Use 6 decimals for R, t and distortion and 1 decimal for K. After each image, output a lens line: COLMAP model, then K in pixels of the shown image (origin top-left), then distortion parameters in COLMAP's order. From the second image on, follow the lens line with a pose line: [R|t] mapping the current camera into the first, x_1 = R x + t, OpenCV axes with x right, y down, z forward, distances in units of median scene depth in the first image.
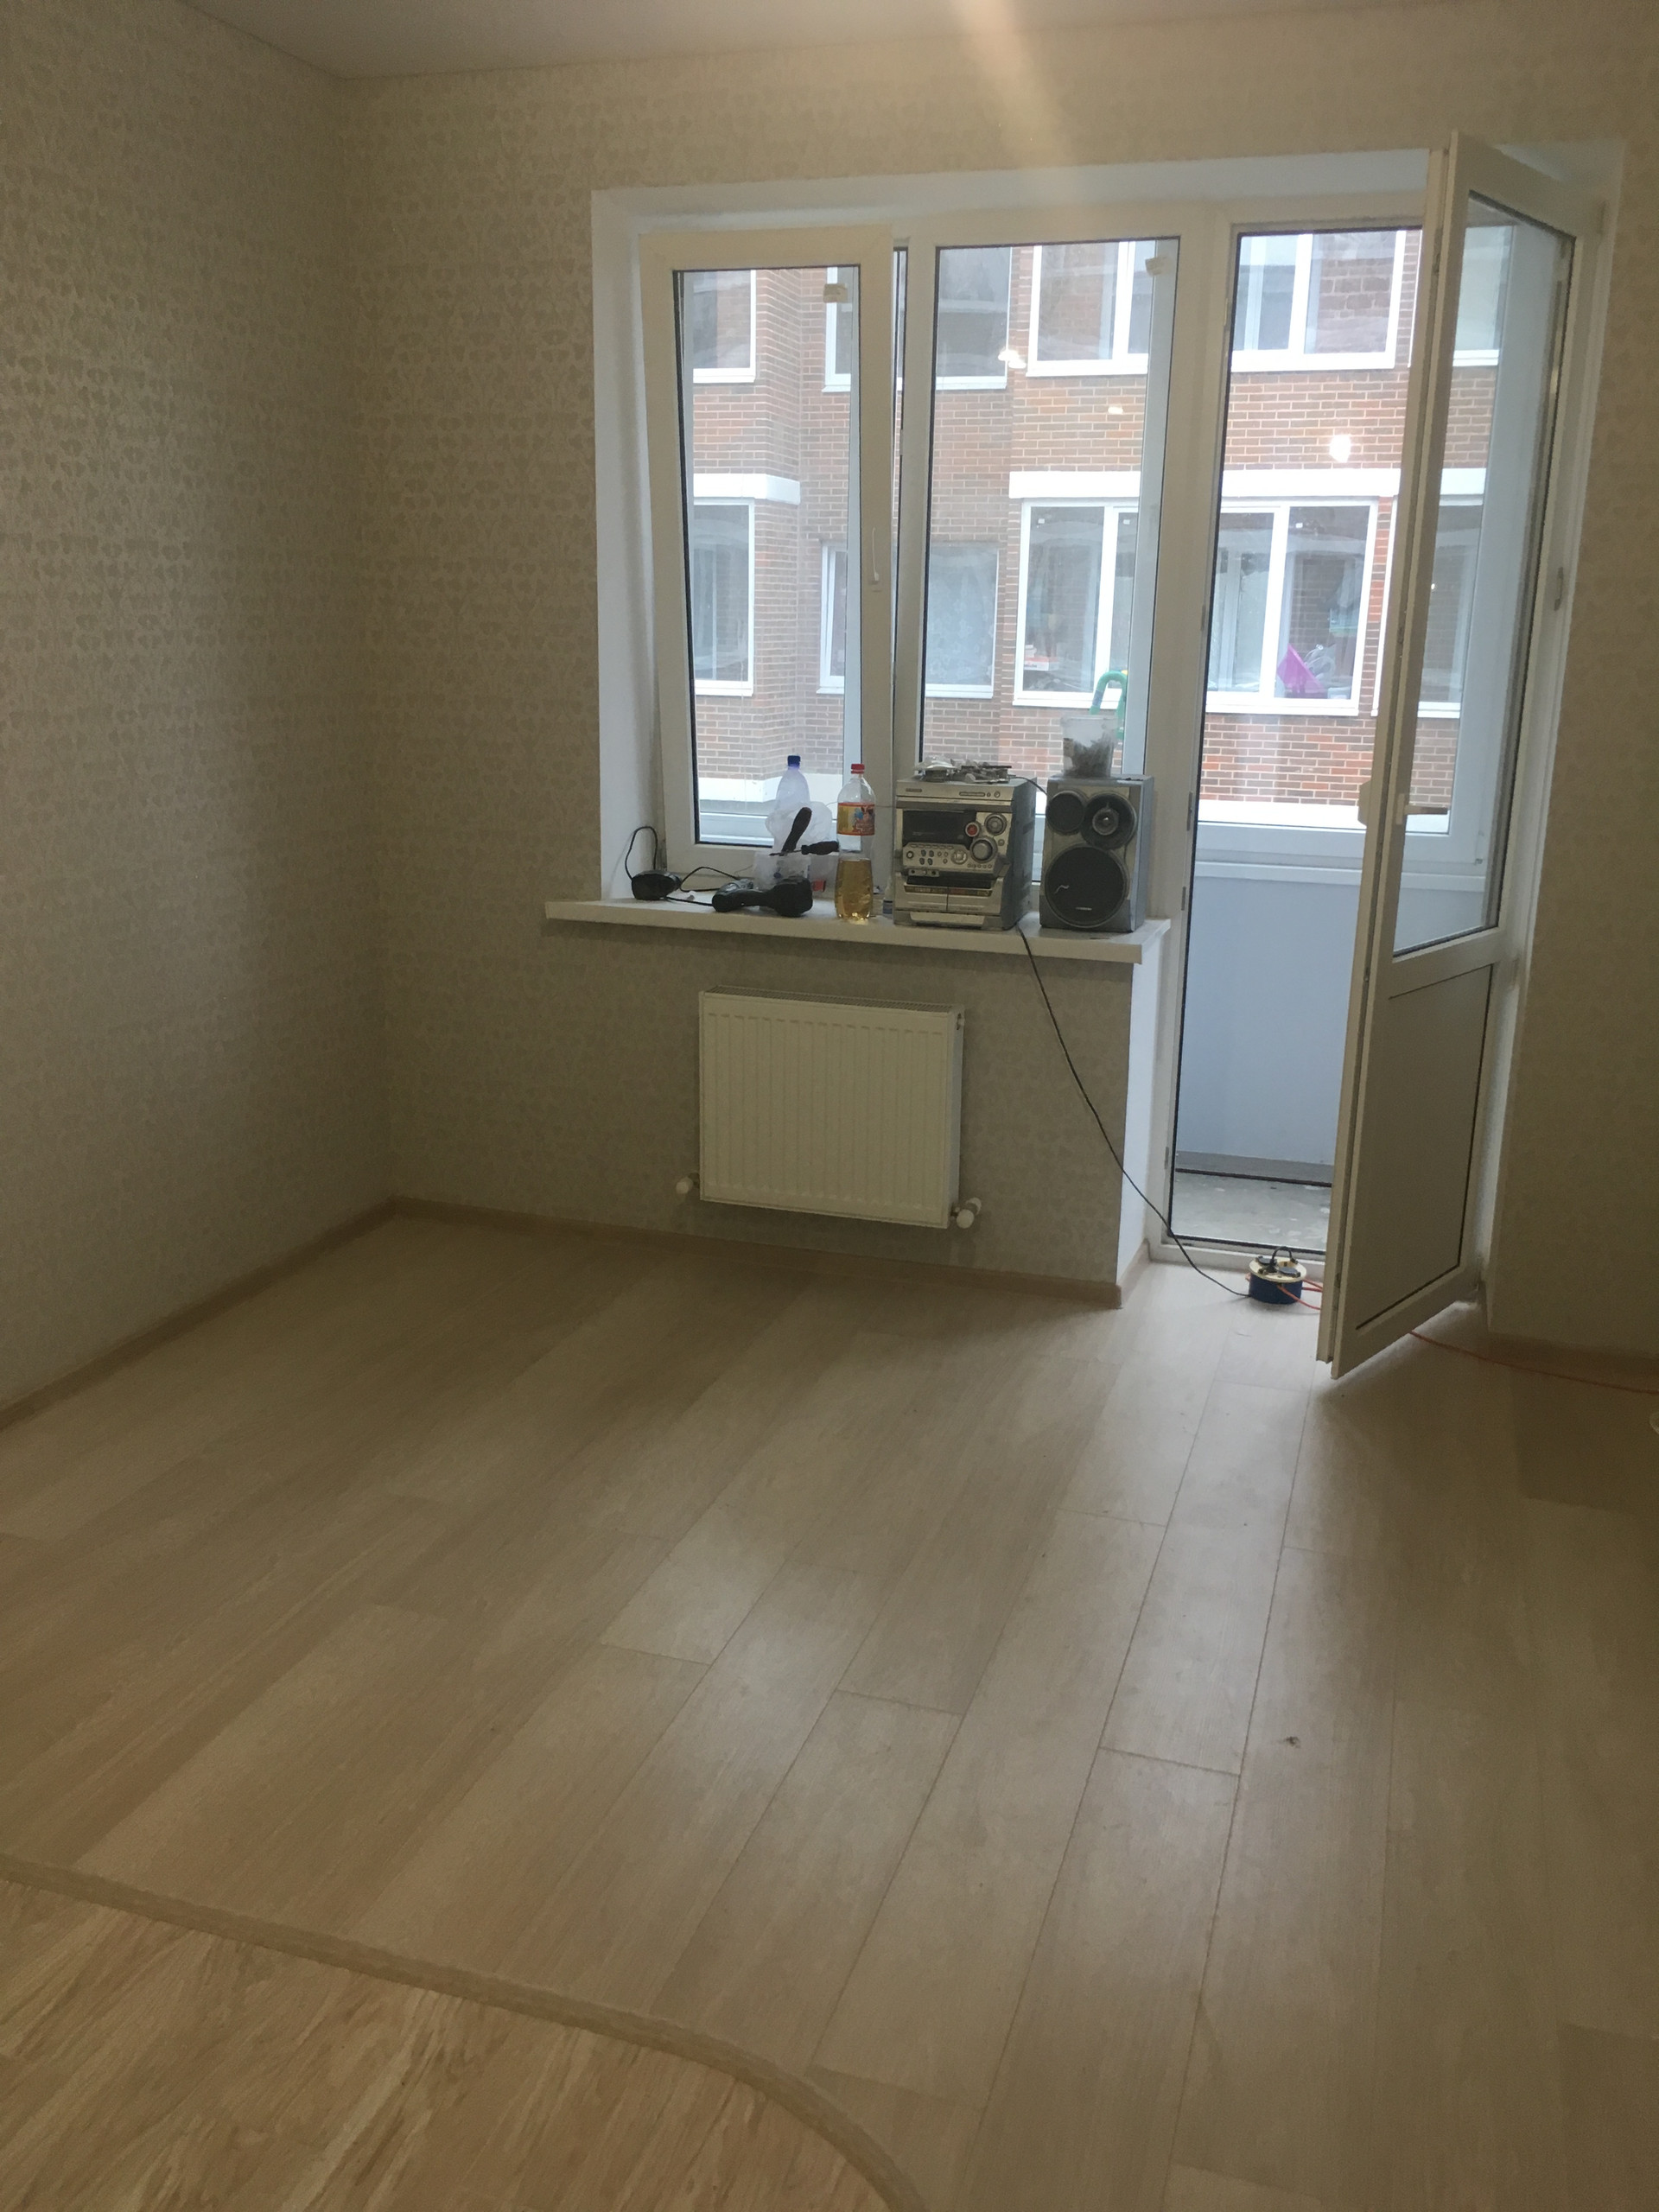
lens RADIAL K [[1887.8, 0, 829.5], [0, 1887.8, 1106.0], [0, 0, 1]] dist [0.006642, 0.003150]
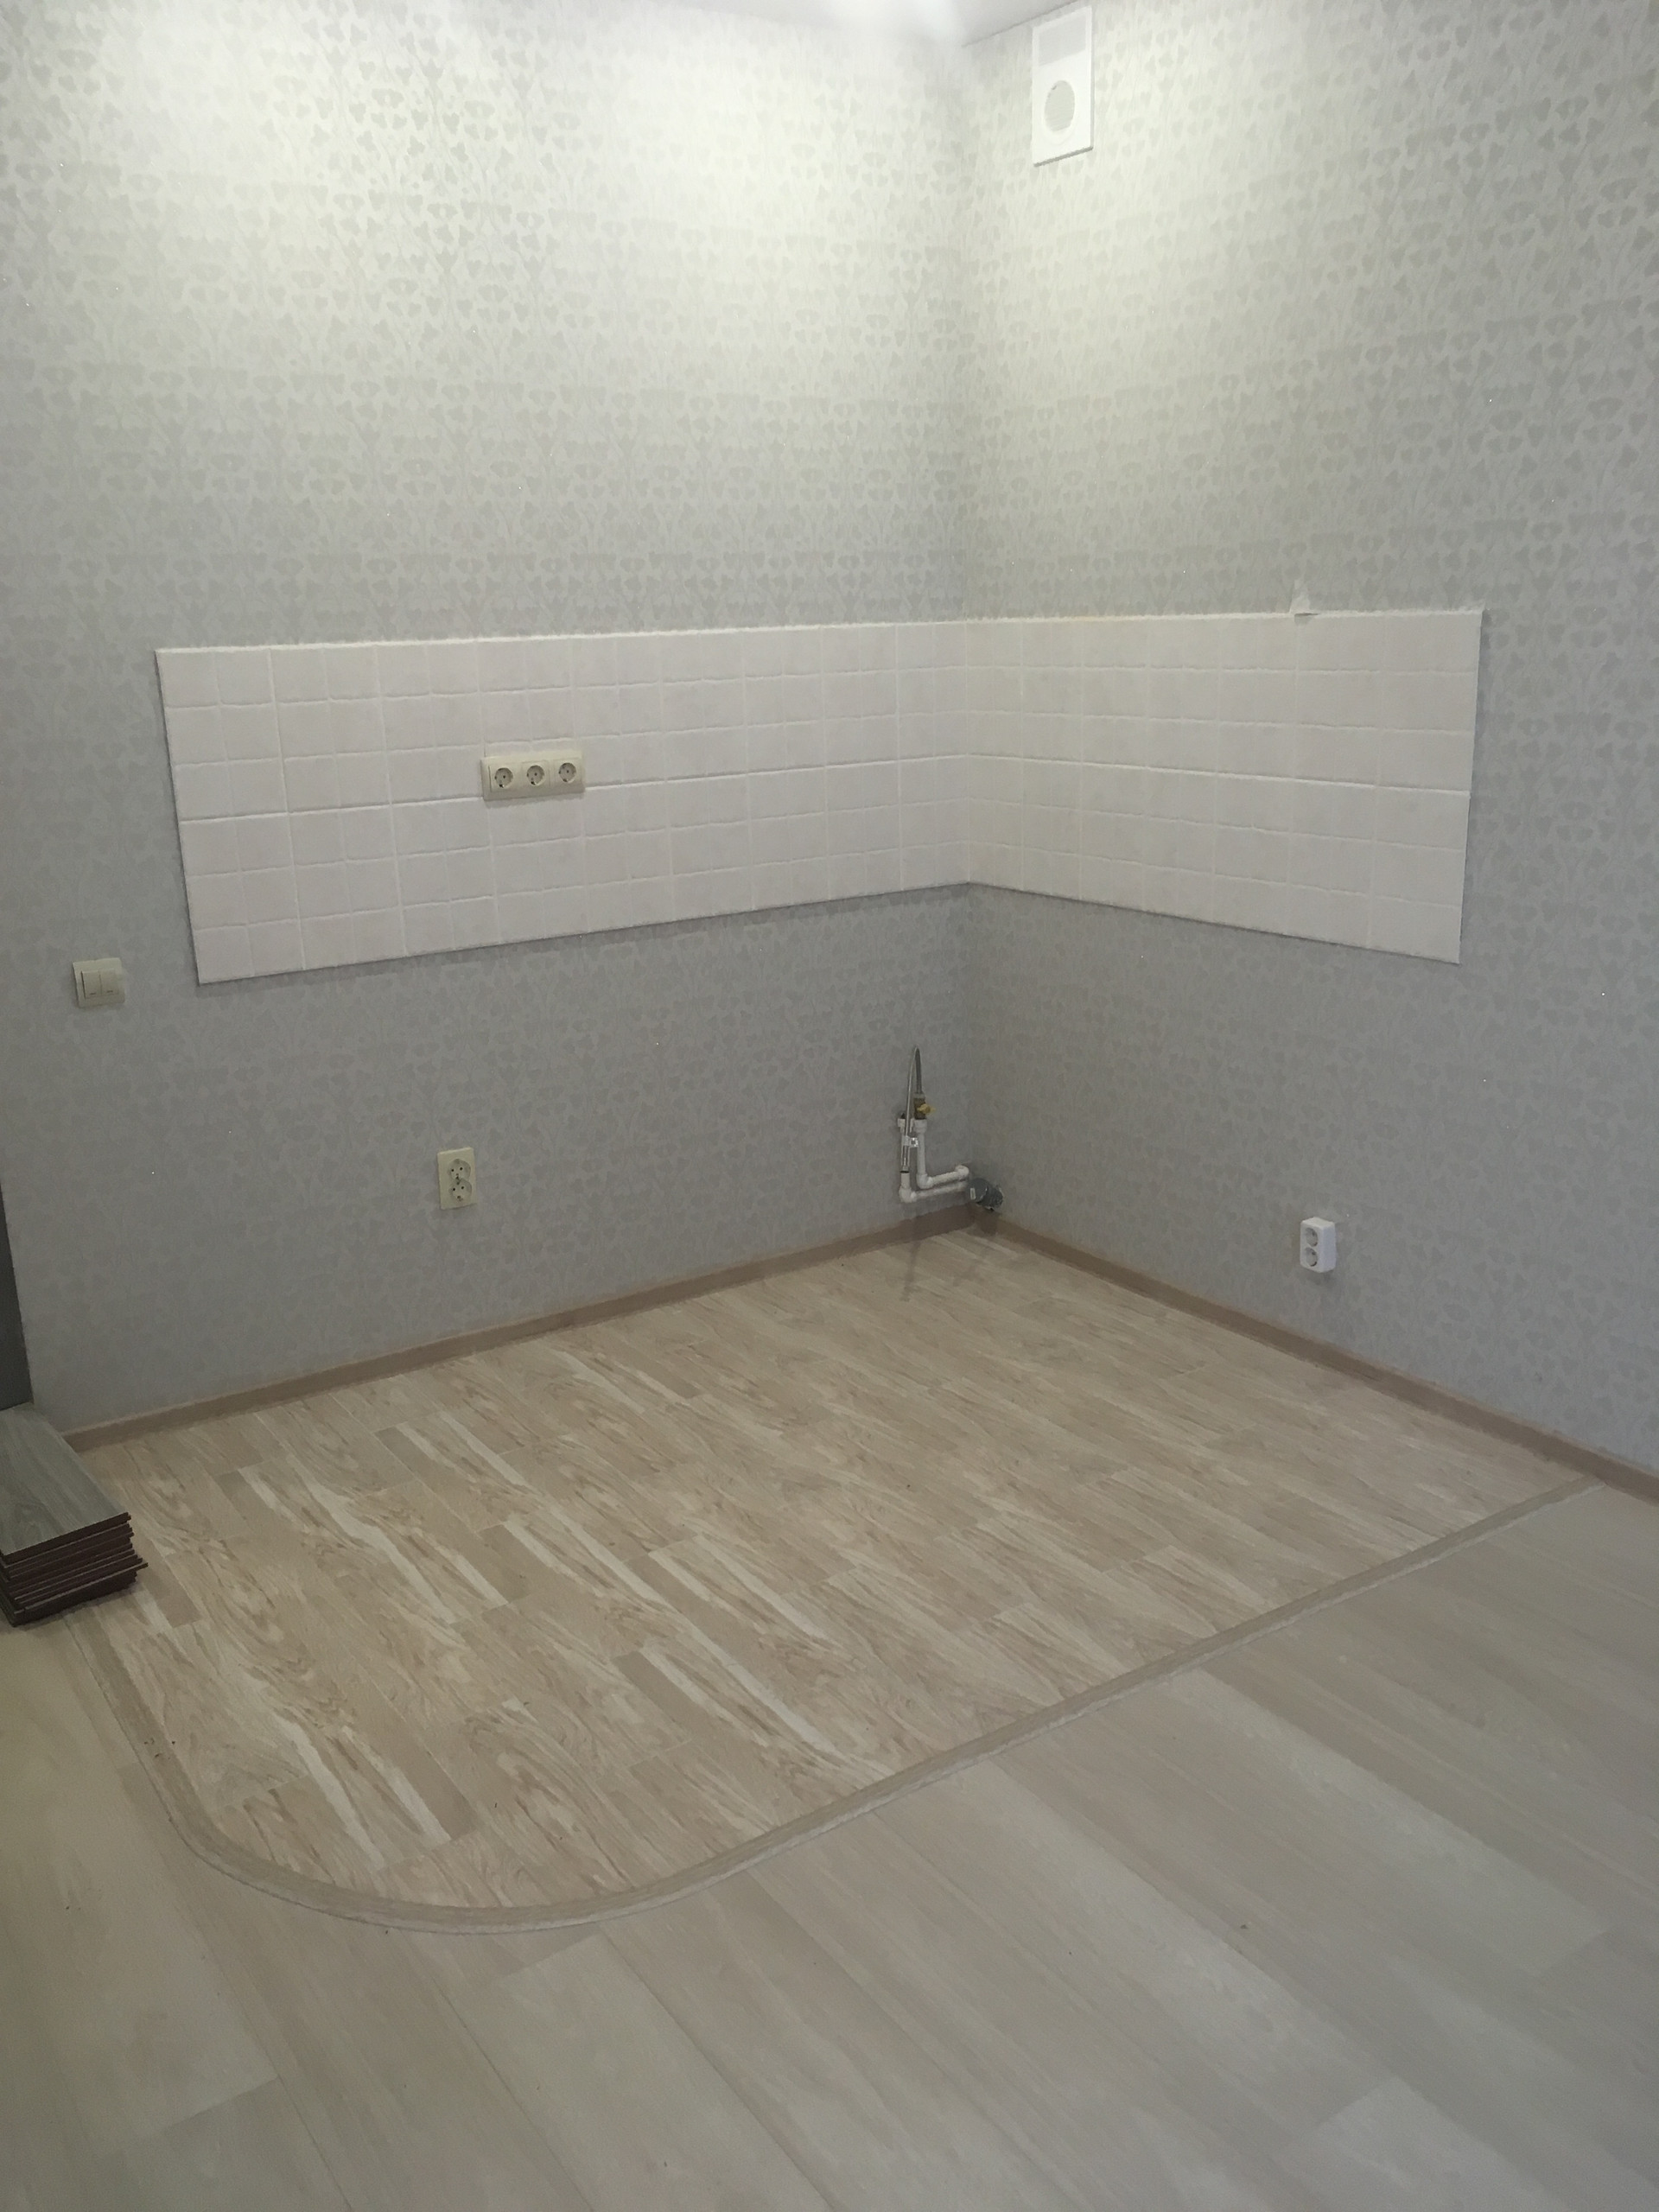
lens RADIAL K [[1826.3, 0, 829.5], [0, 1826.3, 1106.0], [0, 0, 1]] dist [-0.008190, -0.011086]
pose [[-0.609345, 0.207055, -0.765394, 0.619992], [-0.191998, 0.898045, 0.395793, -0.368314], [0.769309, 0.388129, -0.507465, 1.451866]]
